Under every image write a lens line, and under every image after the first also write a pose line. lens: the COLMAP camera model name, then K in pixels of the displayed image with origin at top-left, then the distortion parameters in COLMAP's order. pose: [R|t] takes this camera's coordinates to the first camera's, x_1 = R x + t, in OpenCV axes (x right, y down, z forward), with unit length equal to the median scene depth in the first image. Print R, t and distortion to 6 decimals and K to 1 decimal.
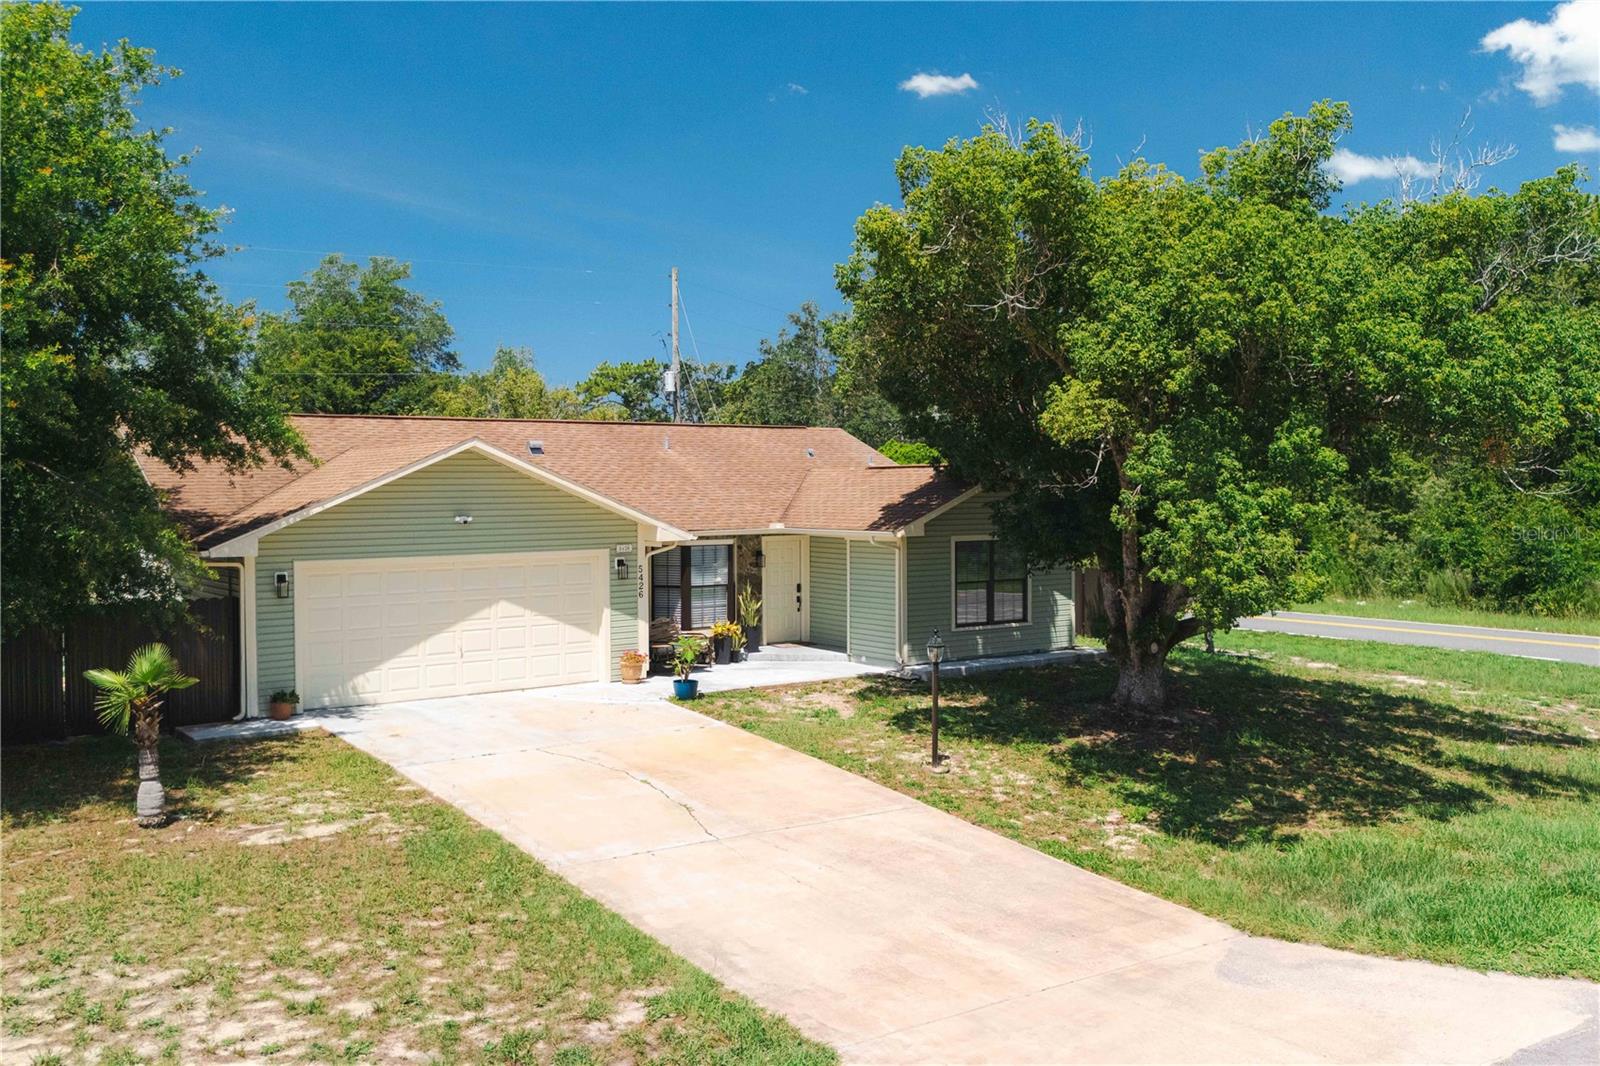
lens RADIAL K [[1387.5, 0, 787.5], [0, 1387.5, 560.3], [0, 0, 1]] dist [0.082468, -0.079860]
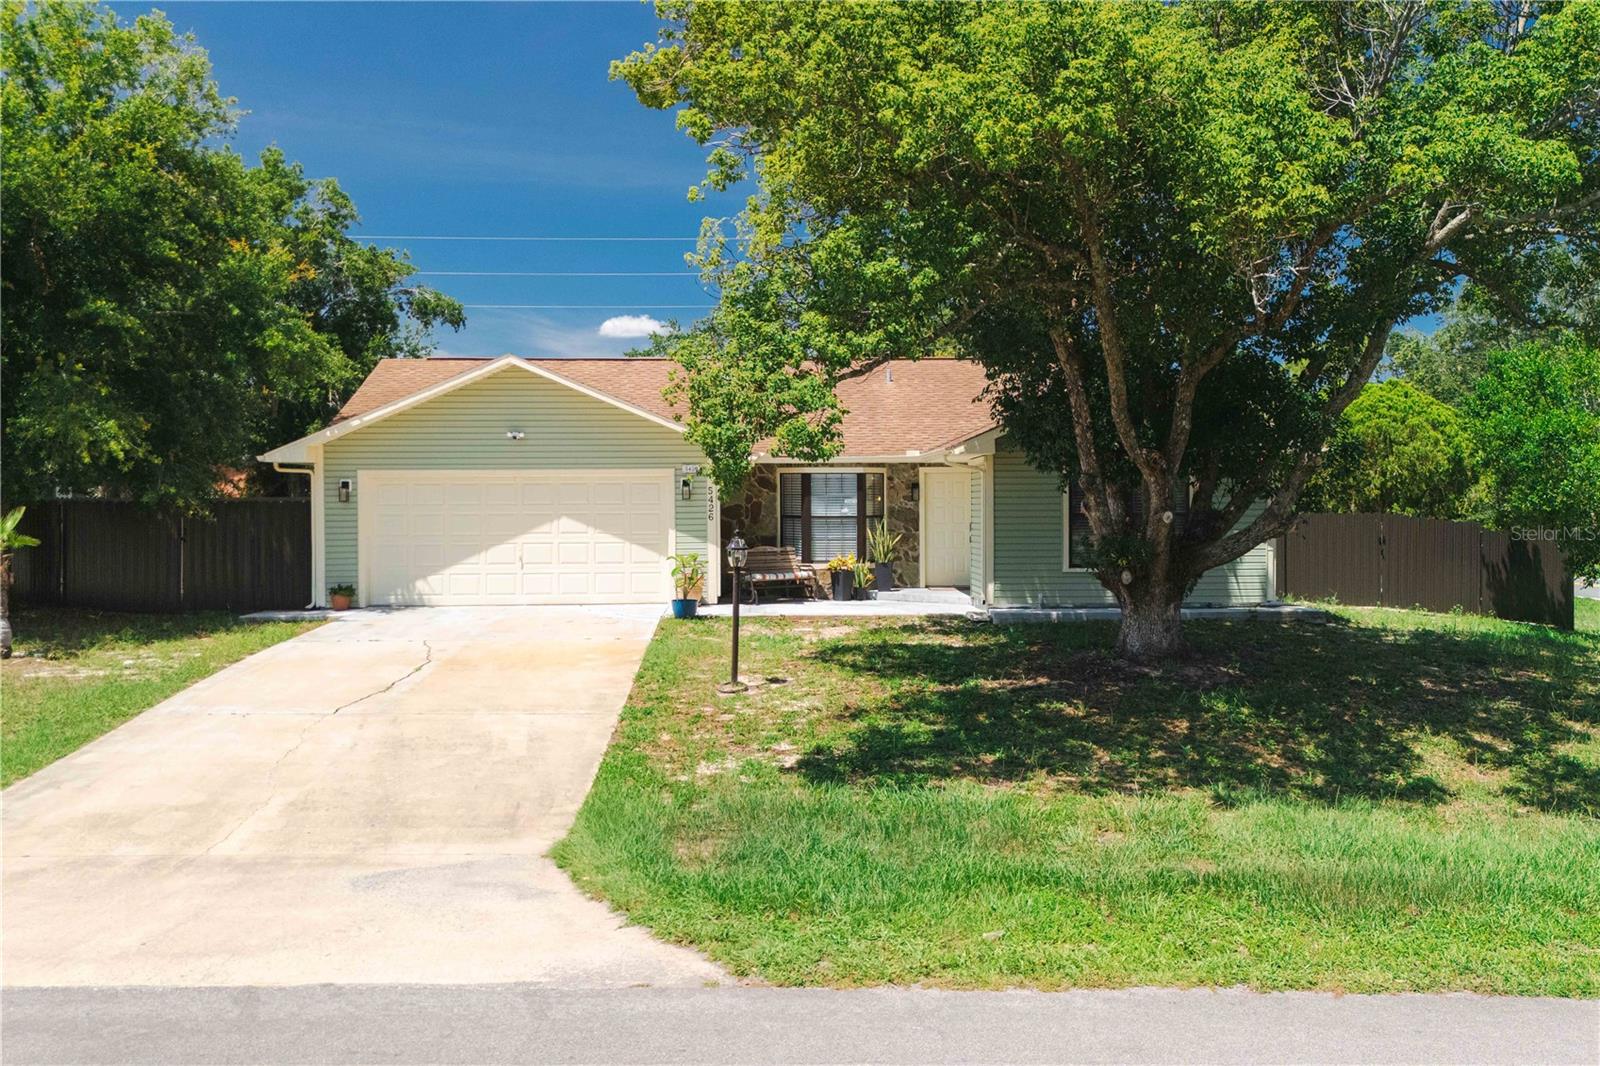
lens RADIAL K [[1387.5, 0, 787.5], [0, 1387.5, 560.3], [0, 0, 1]] dist [0.082468, -0.079860]
pose [[0.830856, 0.026908, -0.555836, 0.508122], [-0.031731, 0.999496, 0.000955, 0.055559], [0.555582, 0.016844, 0.831291, 0.243083]]
